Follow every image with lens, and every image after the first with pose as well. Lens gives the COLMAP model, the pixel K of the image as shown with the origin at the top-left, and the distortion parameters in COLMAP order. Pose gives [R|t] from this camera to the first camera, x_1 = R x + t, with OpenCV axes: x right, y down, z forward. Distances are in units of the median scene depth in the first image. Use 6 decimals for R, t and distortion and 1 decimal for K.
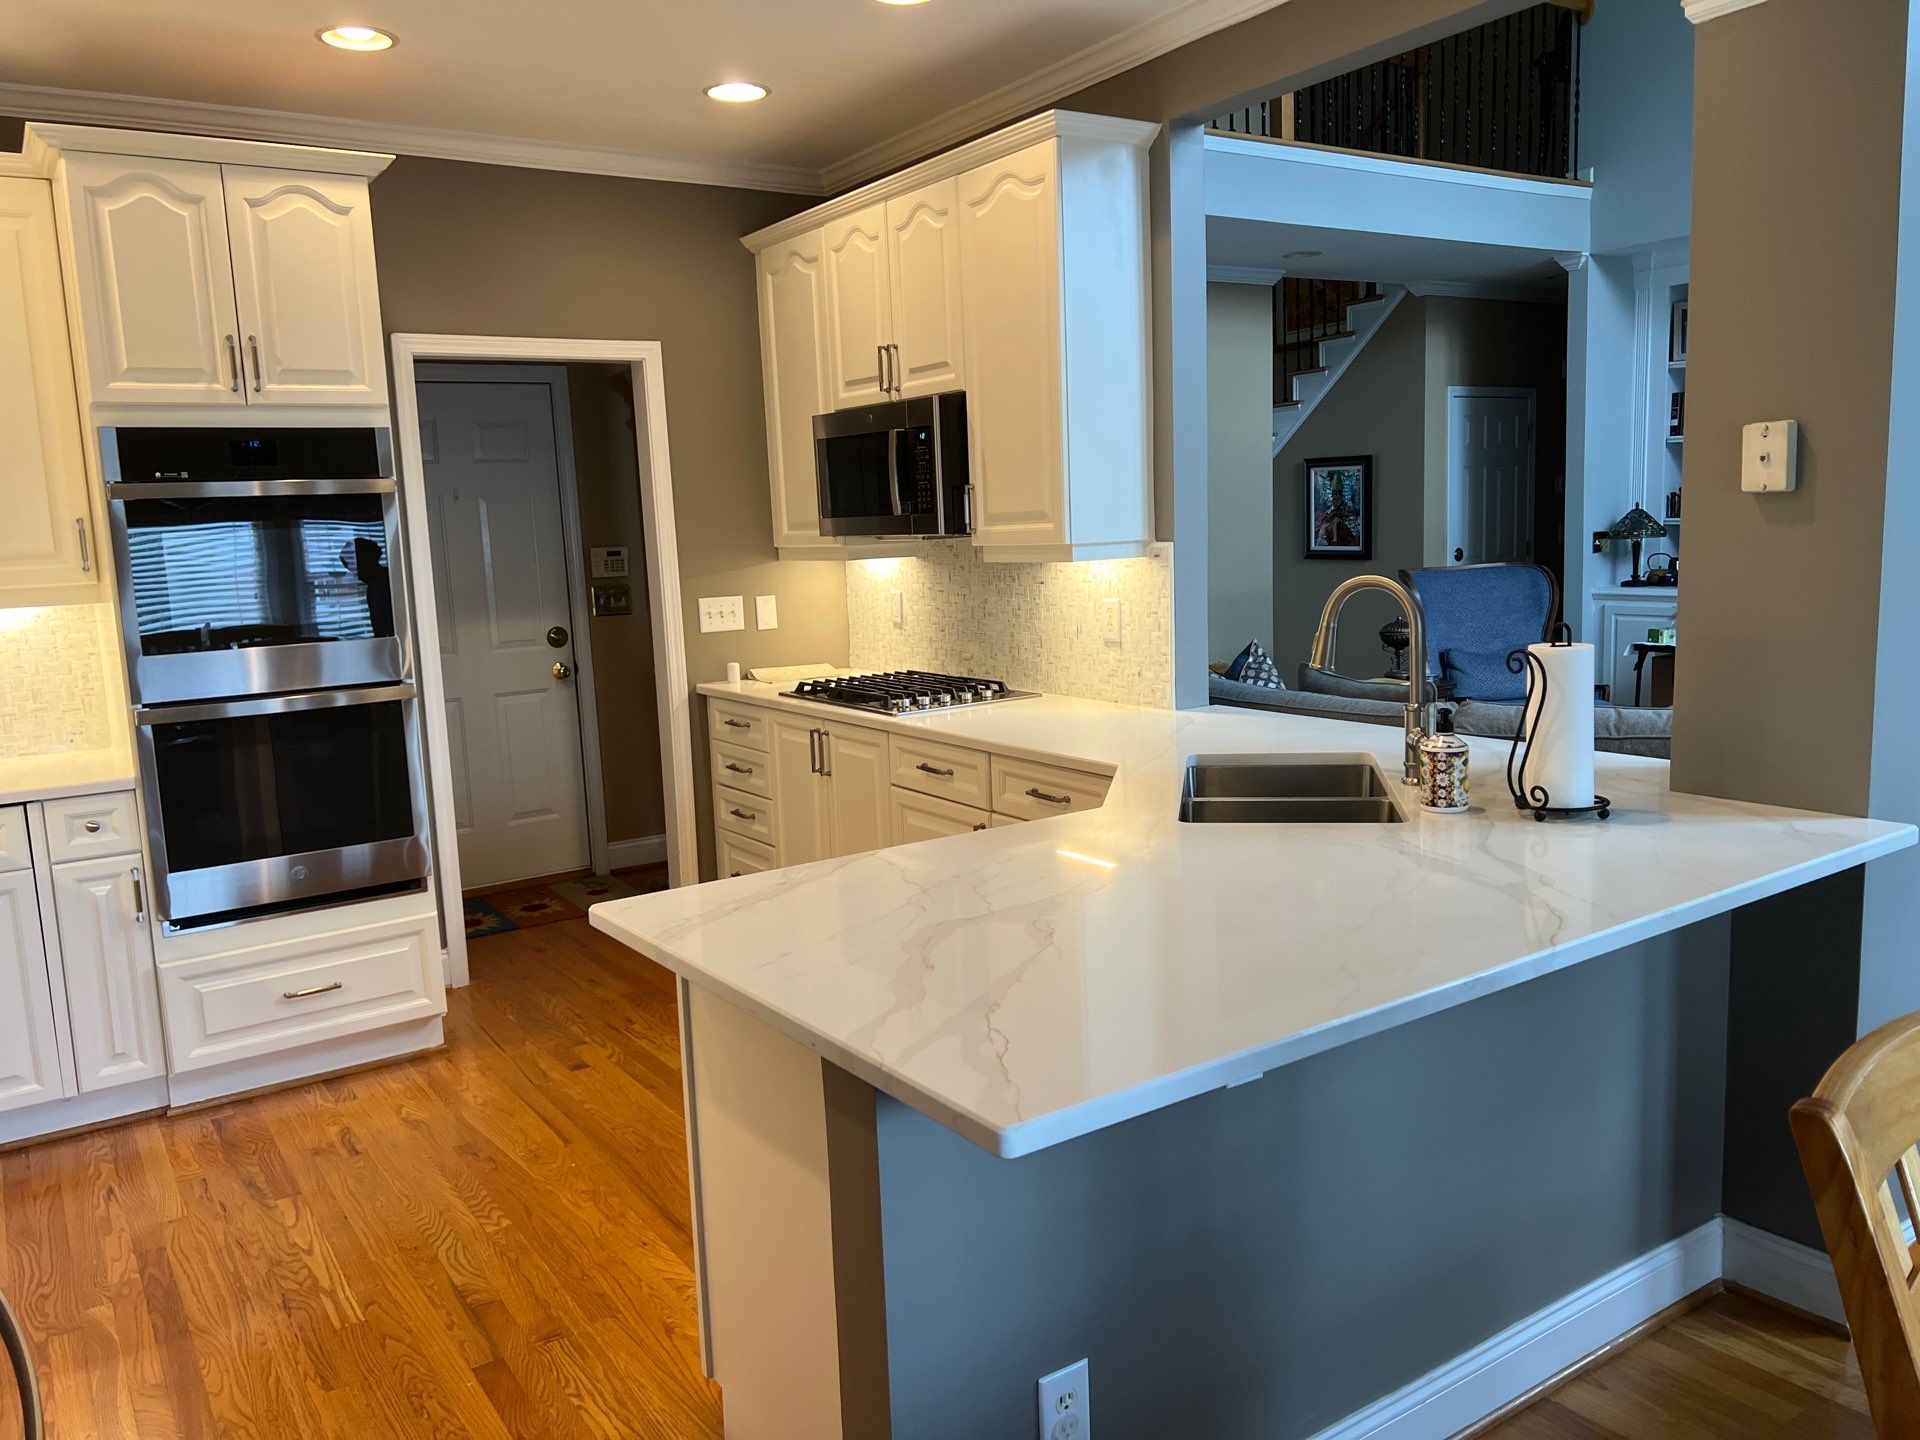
lens RADIAL K [[1438.0, 0, 949.4], [0, 1438.0, 709.5], [0, 0, 1]] dist [0.059073, -0.065742]
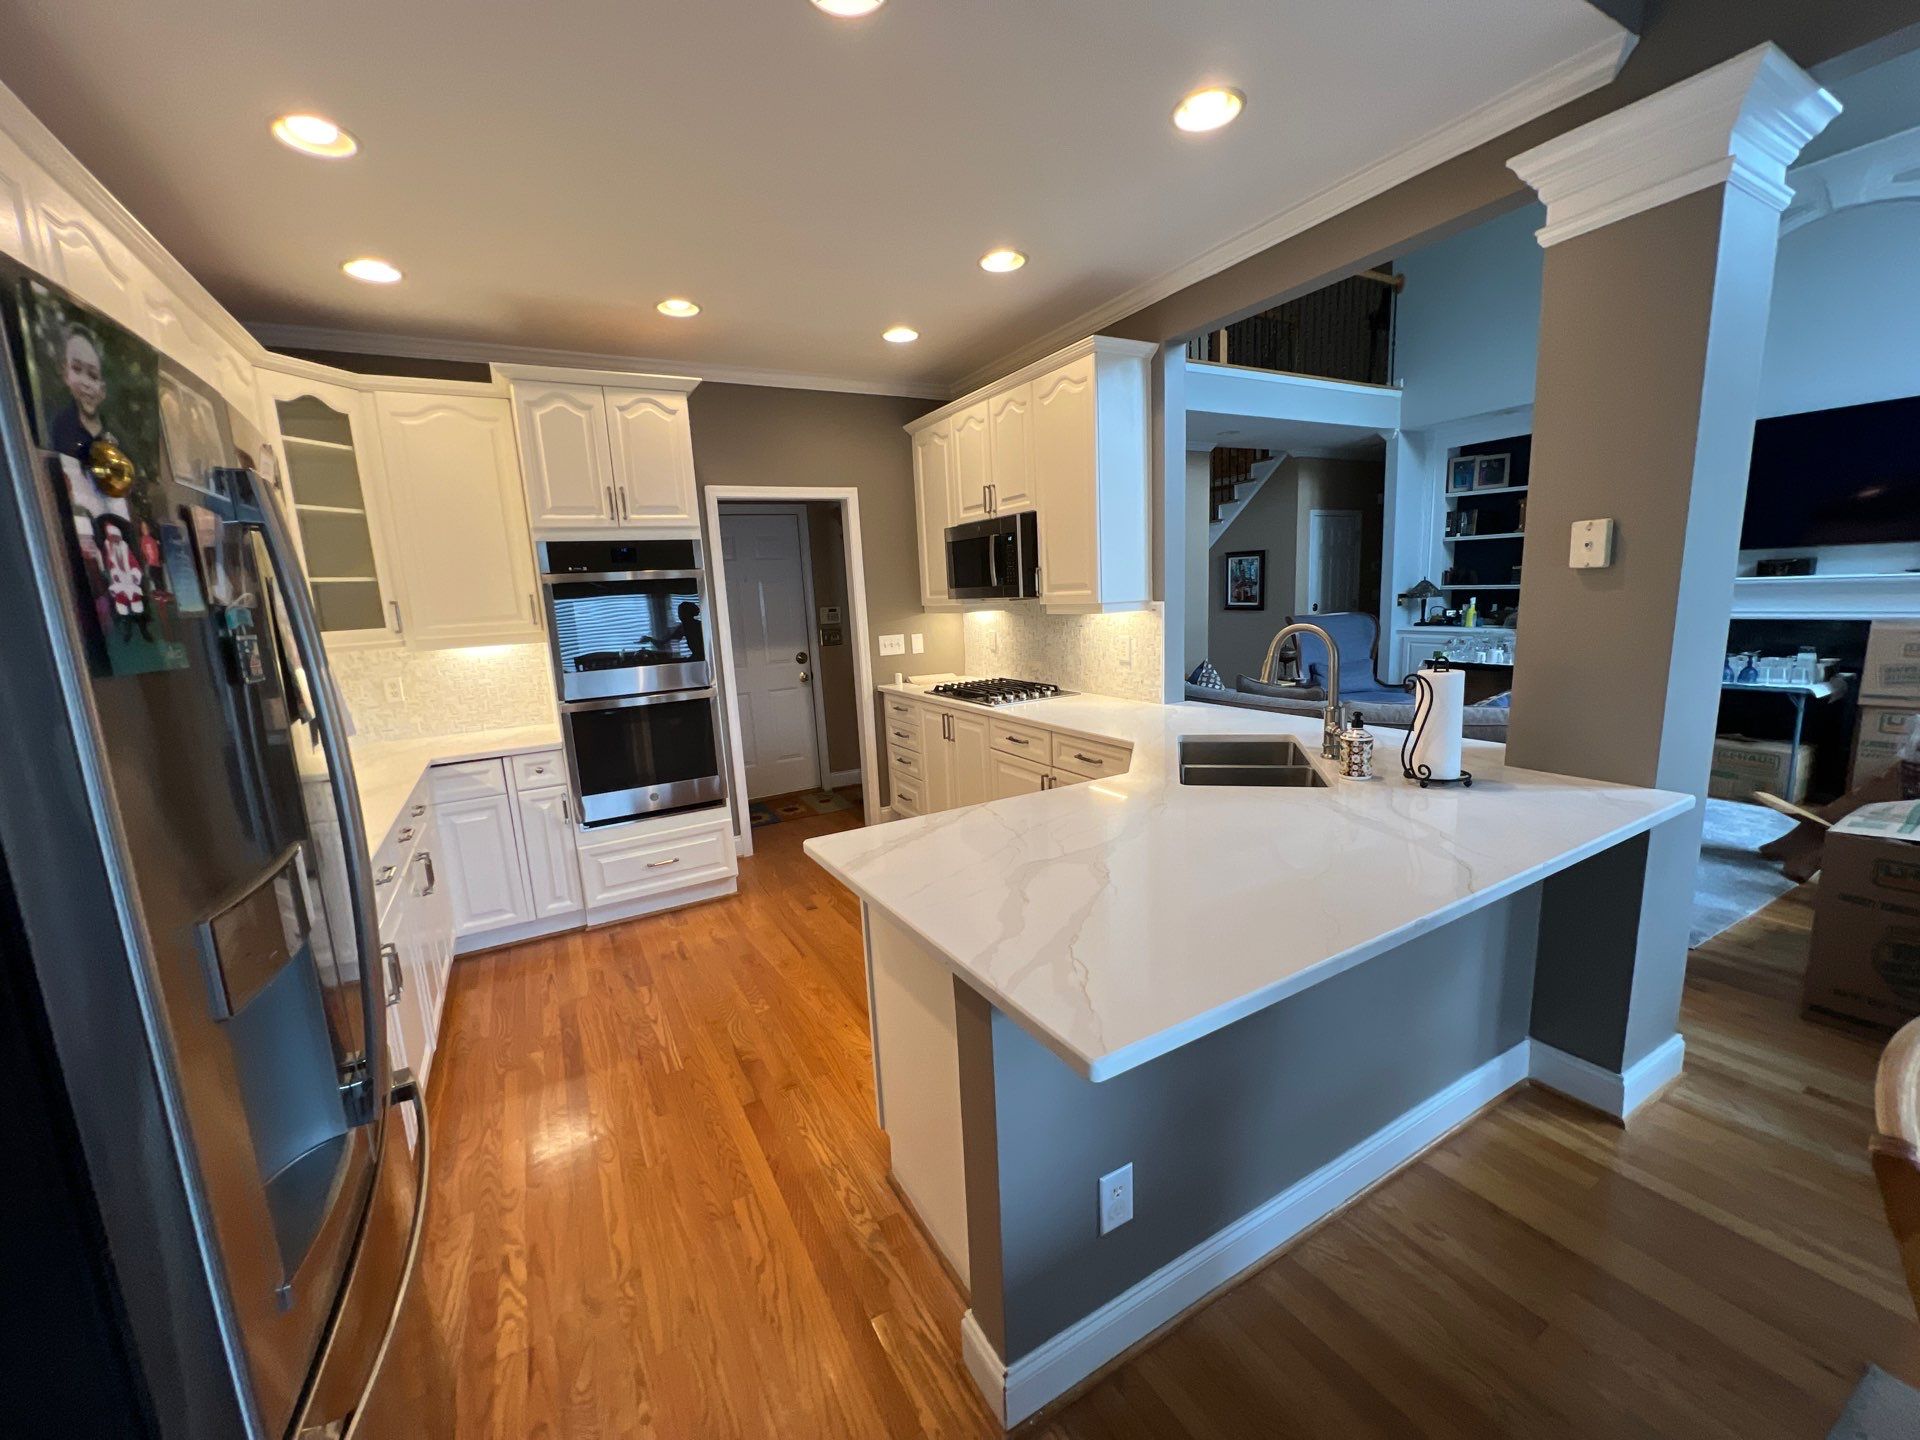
lens RADIAL K [[764.3, 0, 958.8], [0, 764.3, 724.4], [0, 0, 1]] dist [-0.008349, 0.000976]
pose [[0.997159, 0.004074, -0.075213, -0.011470], [-0.000731, 0.999013, 0.044421, -0.015514], [0.075319, -0.044240, 0.996178, 0.113327]]
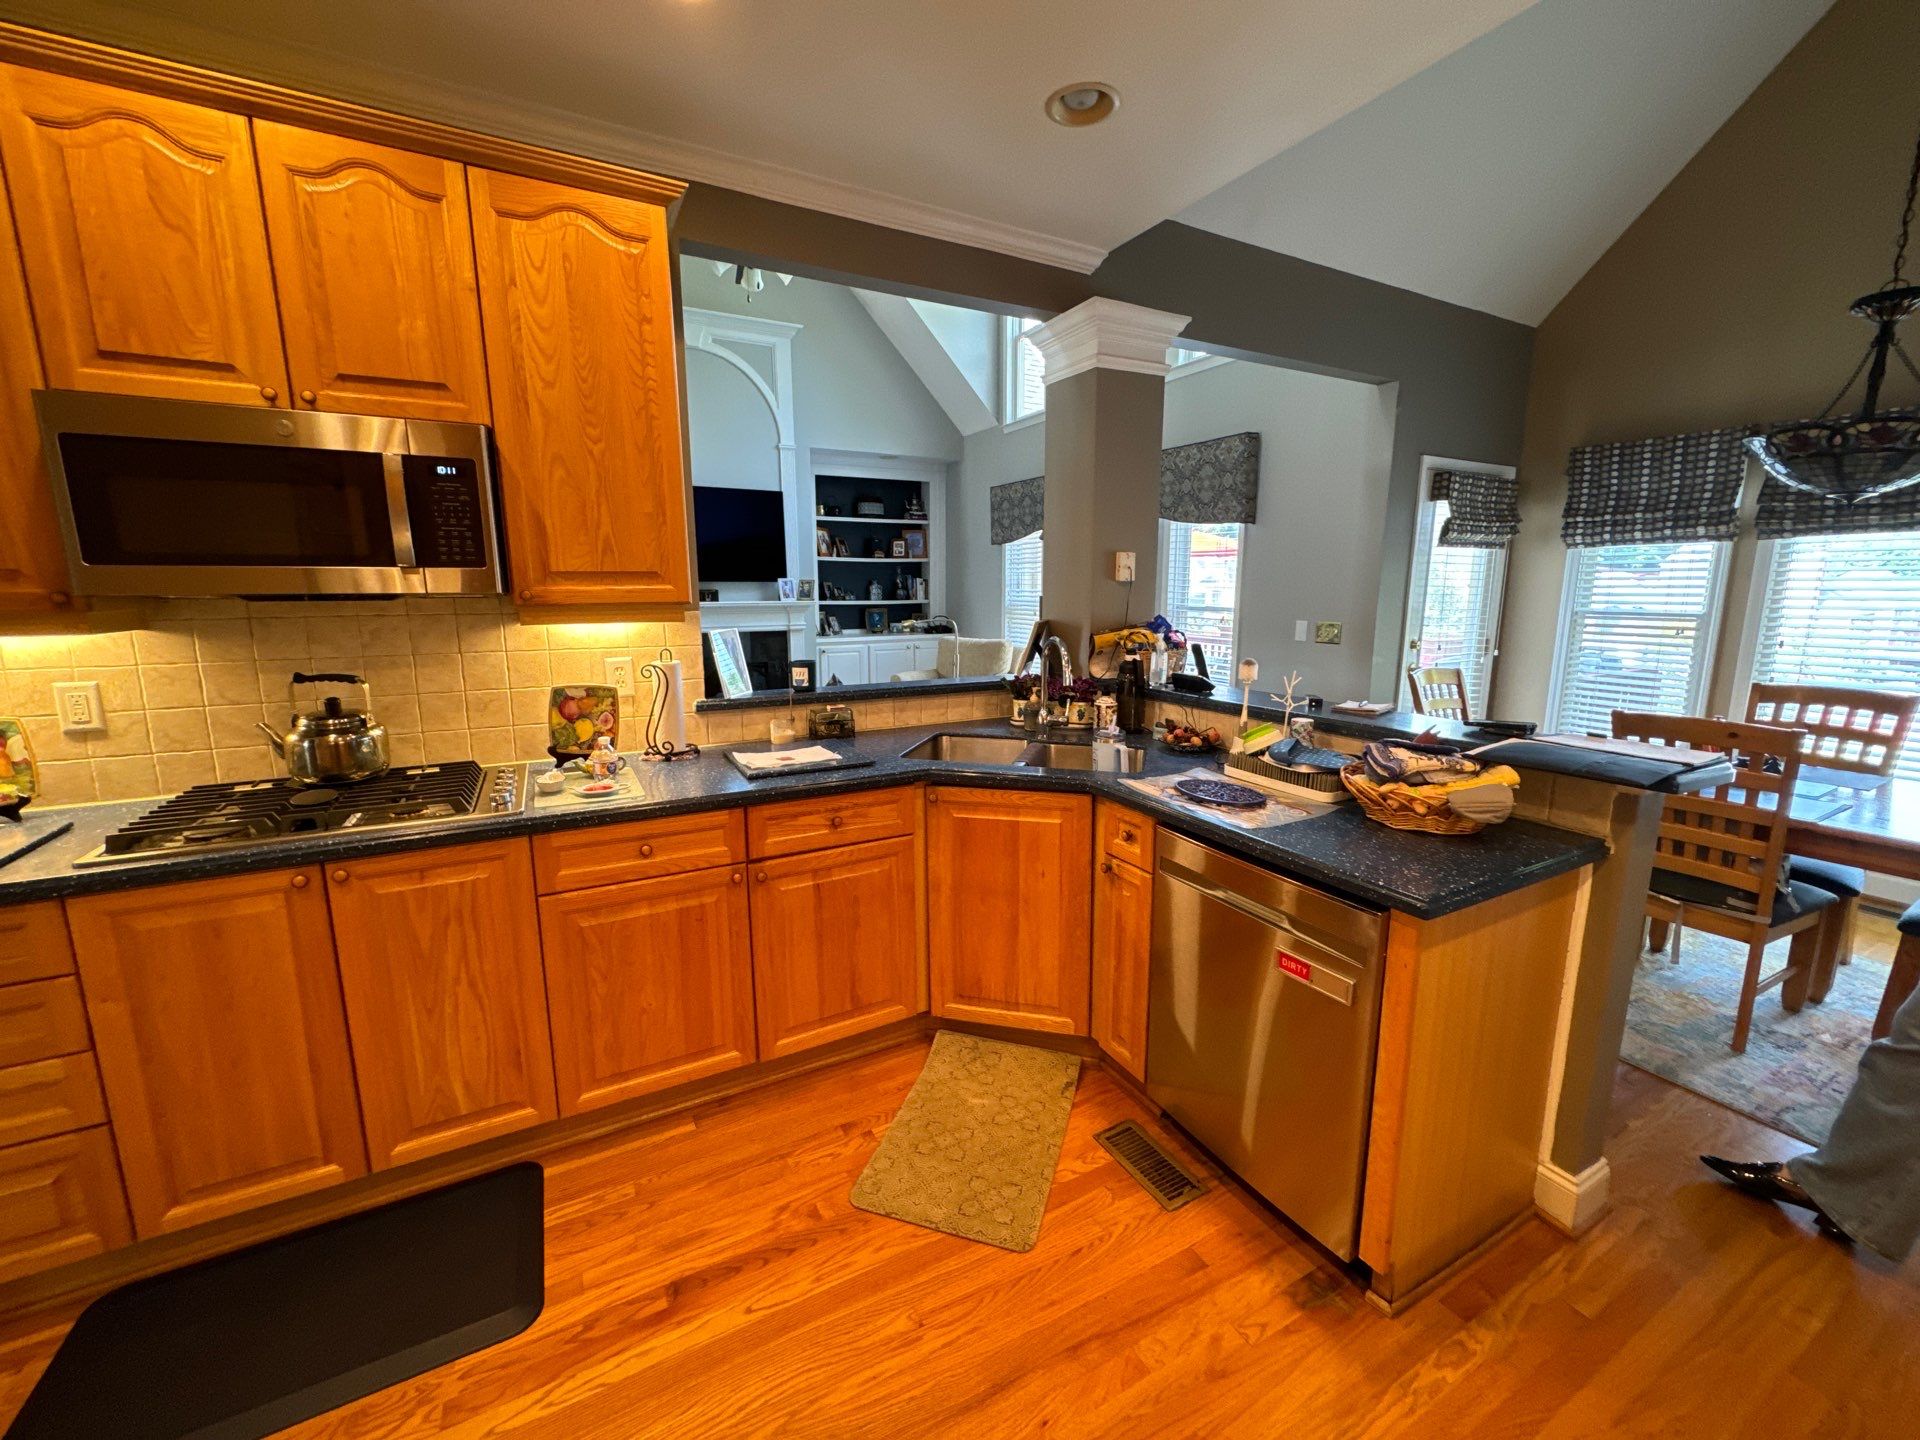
lens RADIAL K [[764.3, 0, 958.6], [0, 764.3, 719.3], [0, 0, 1]] dist [-0.008349, 0.000976]
pose [[0.091752, -0.131111, 0.987113, -0.467729], [0.132082, 0.984137, 0.118439, -0.071838], [-0.986983, 0.119512, 0.107614, 0.750575]]
